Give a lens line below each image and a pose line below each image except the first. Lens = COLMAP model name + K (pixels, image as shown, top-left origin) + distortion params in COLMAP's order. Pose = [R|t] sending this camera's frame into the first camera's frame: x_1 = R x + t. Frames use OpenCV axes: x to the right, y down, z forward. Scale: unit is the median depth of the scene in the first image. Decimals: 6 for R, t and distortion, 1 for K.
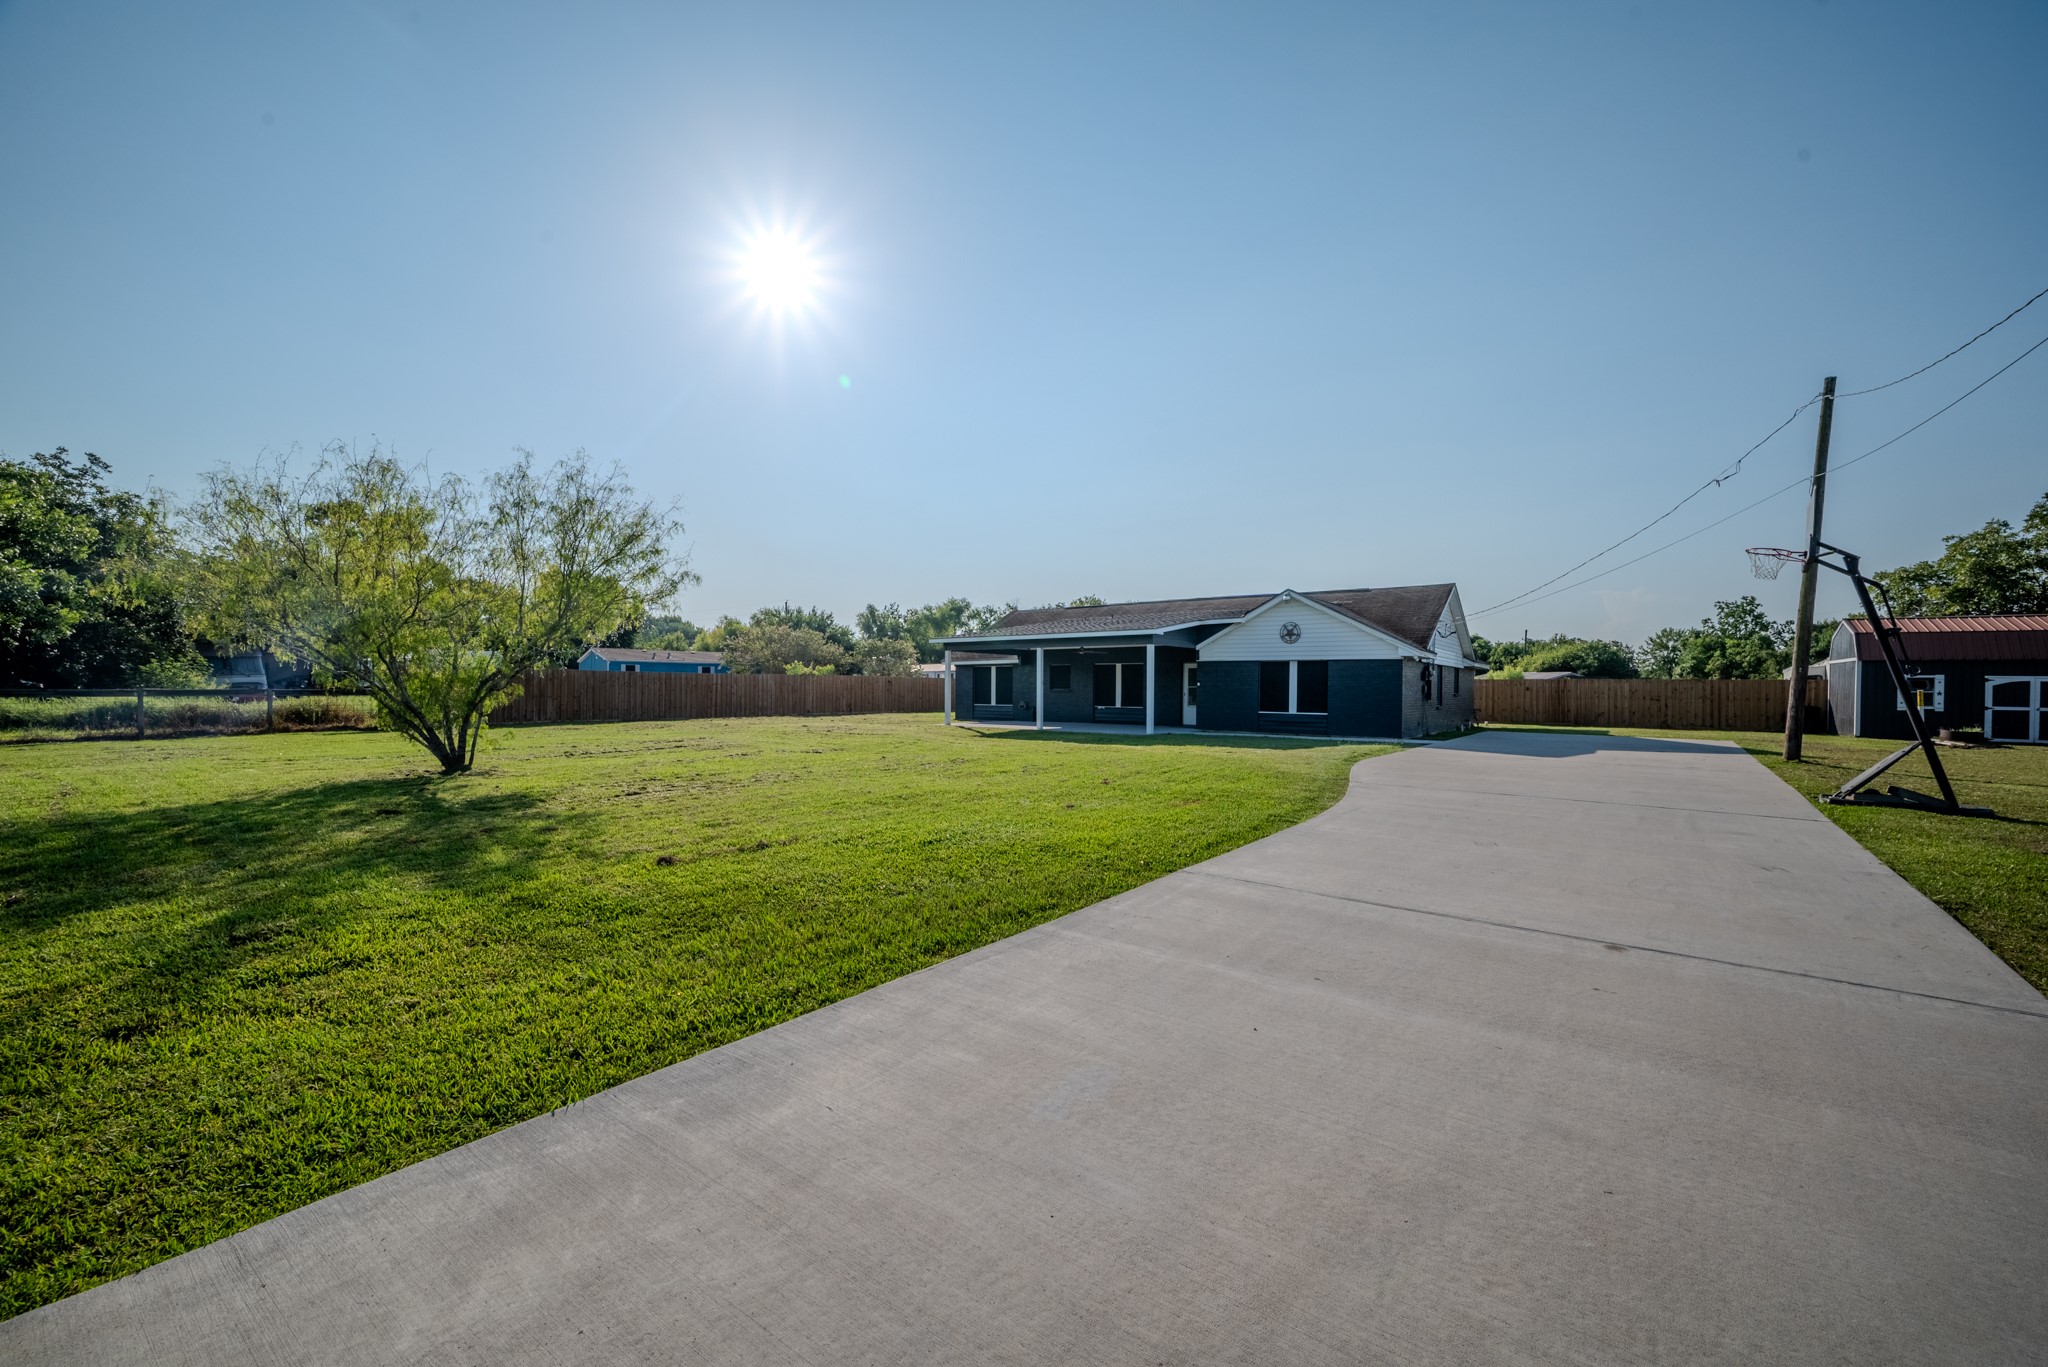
lens RADIAL K [[810.7, 0, 1032.1], [0, 810.7, 689.1], [0, 0, 1]] dist [-0.001658, -0.000094]
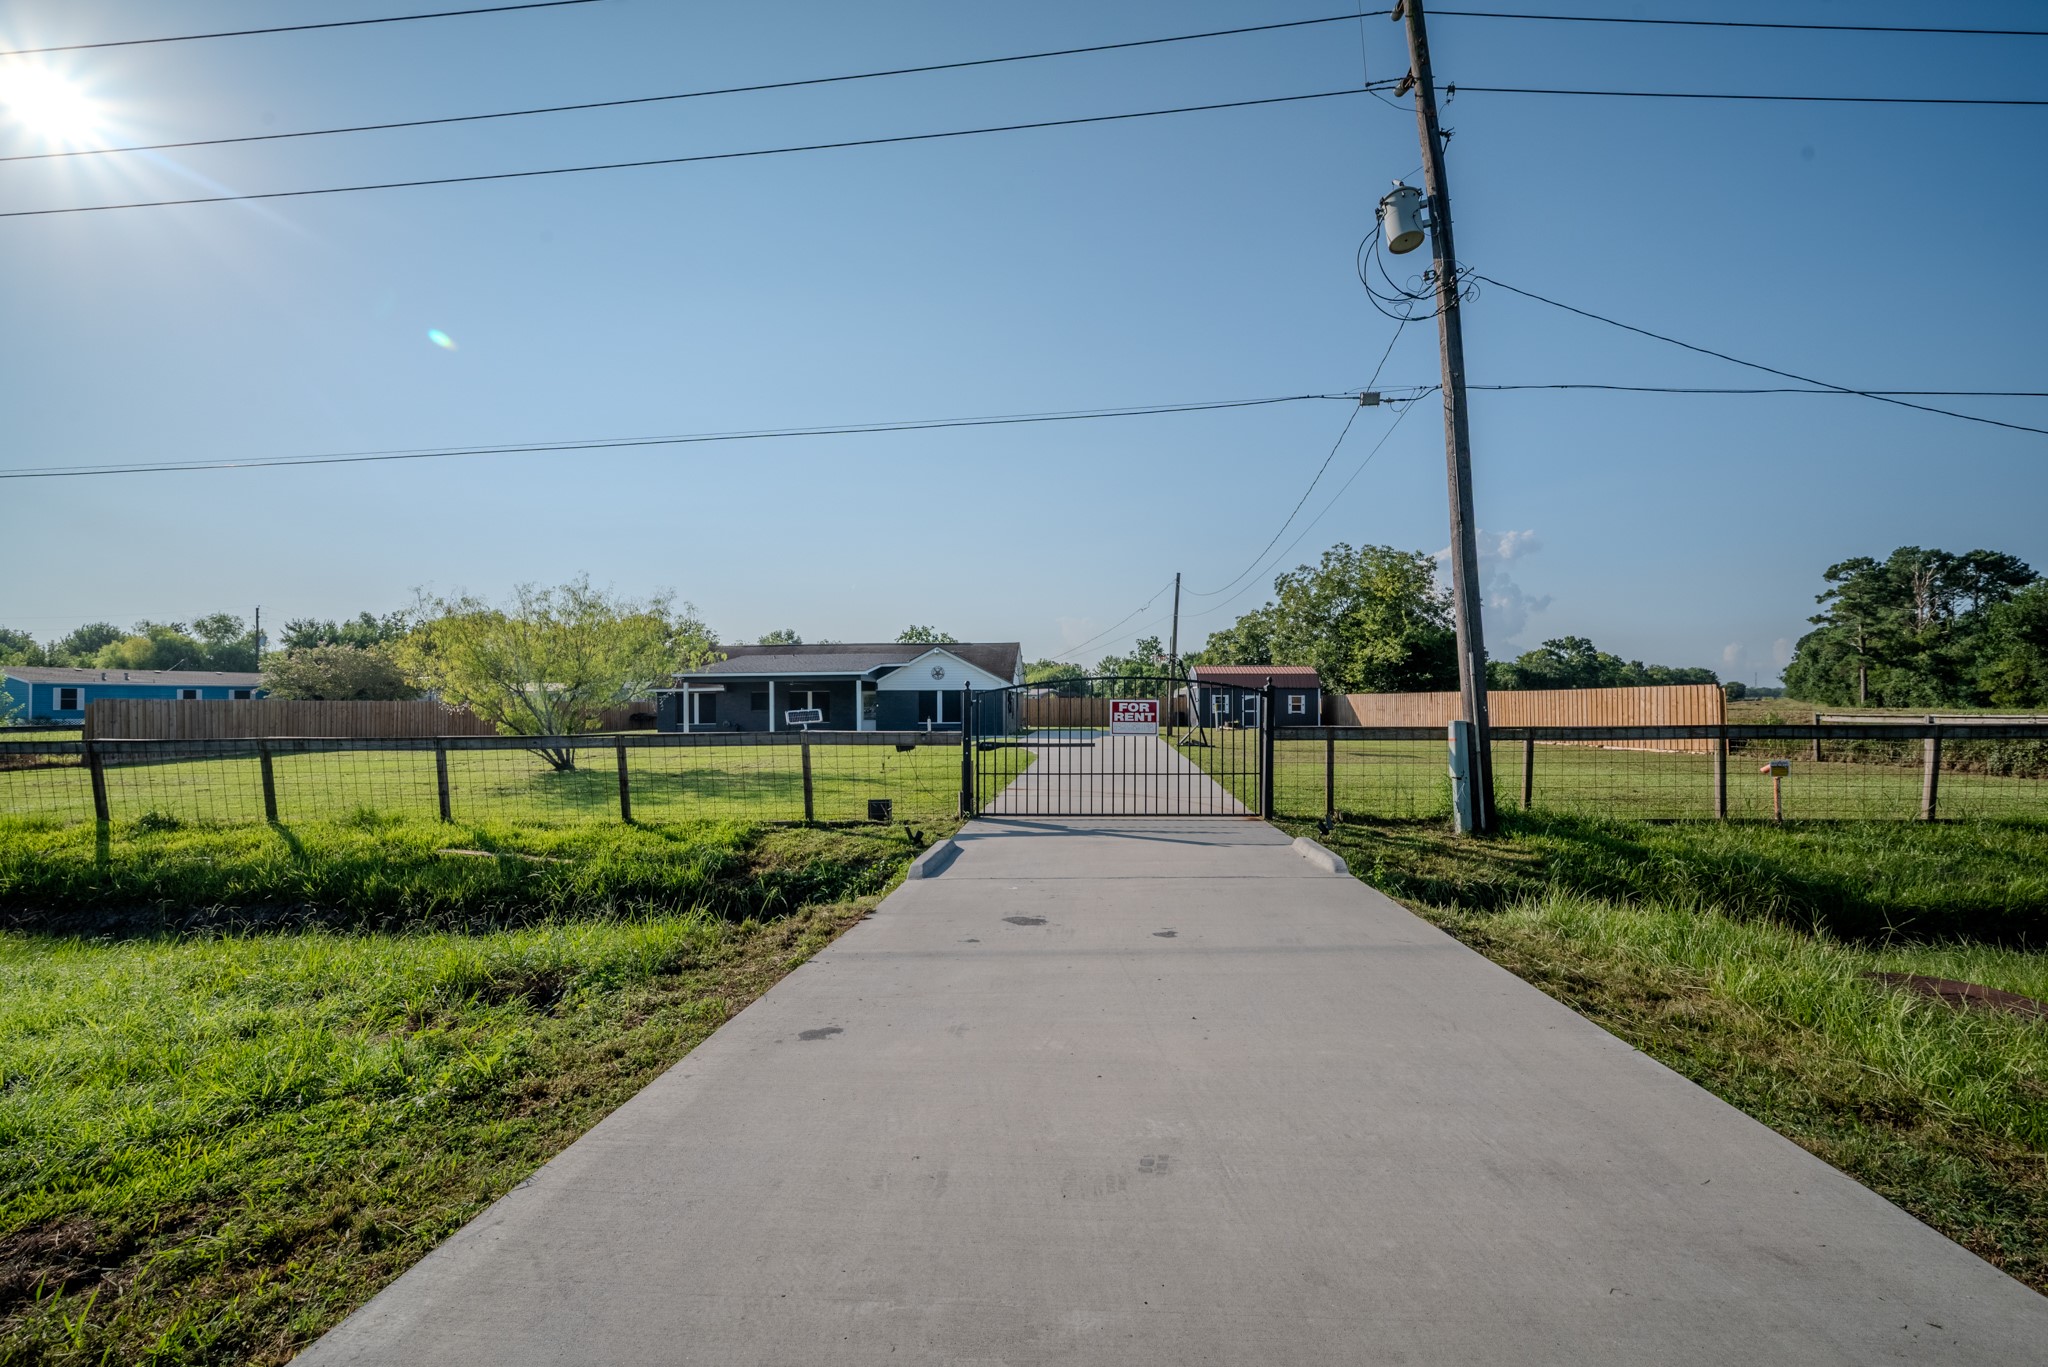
lens RADIAL K [[810.7, 0, 1035.3], [0, 810.7, 695.8], [0, 0, 1]] dist [-0.001658, -0.000094]
pose [[0.837894, -0.009513, 0.545751, -0.373713], [0.014978, 0.999872, -0.005568, -0.011583], [-0.545628, 0.012840, 0.837929, -0.424877]]
